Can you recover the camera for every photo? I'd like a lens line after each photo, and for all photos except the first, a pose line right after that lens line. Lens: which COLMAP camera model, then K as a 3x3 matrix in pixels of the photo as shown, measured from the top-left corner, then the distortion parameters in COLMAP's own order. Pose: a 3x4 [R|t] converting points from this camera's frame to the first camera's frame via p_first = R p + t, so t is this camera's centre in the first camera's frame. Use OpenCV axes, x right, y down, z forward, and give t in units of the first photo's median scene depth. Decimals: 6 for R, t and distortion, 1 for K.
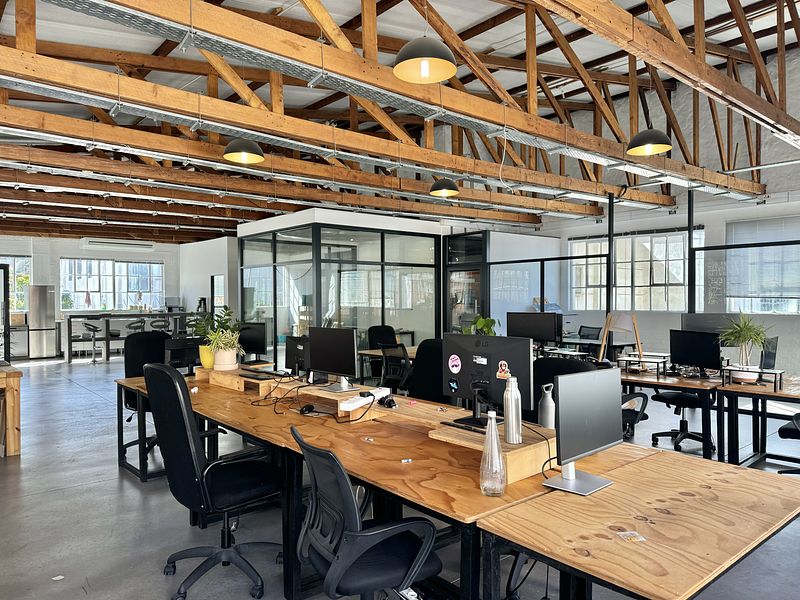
lens RADIAL K [[563.7, 0, 400.4], [0, 563.7, 298.7], [0, 0, 1]] dist [0.009309, 0.001171]
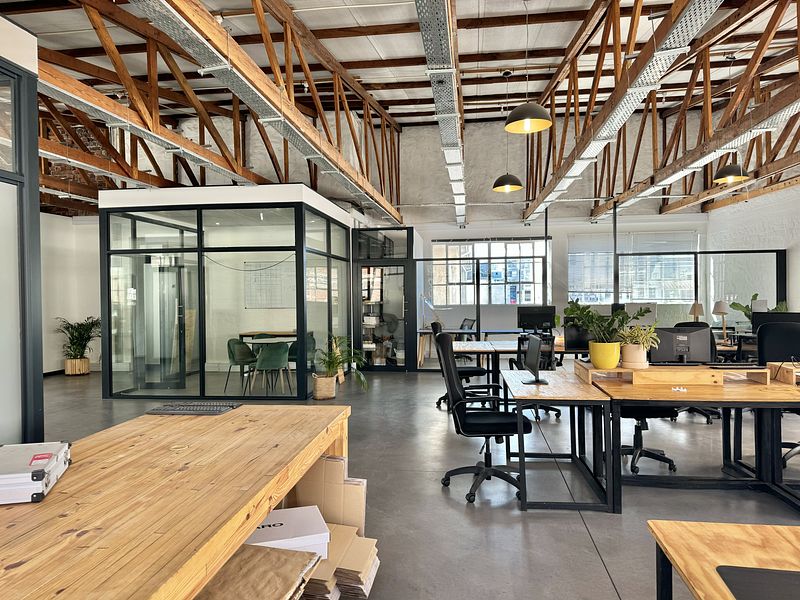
lens RADIAL K [[563.7, 0, 400.4], [0, 563.7, 300.7], [0, 0, 1]] dist [0.009309, 0.001171]
pose [[0.733755, -0.005050, 0.679396, -0.595822], [0.012566, 0.999902, -0.006139, 0.020185], [-0.679298, 0.013042, 0.733746, 0.277280]]
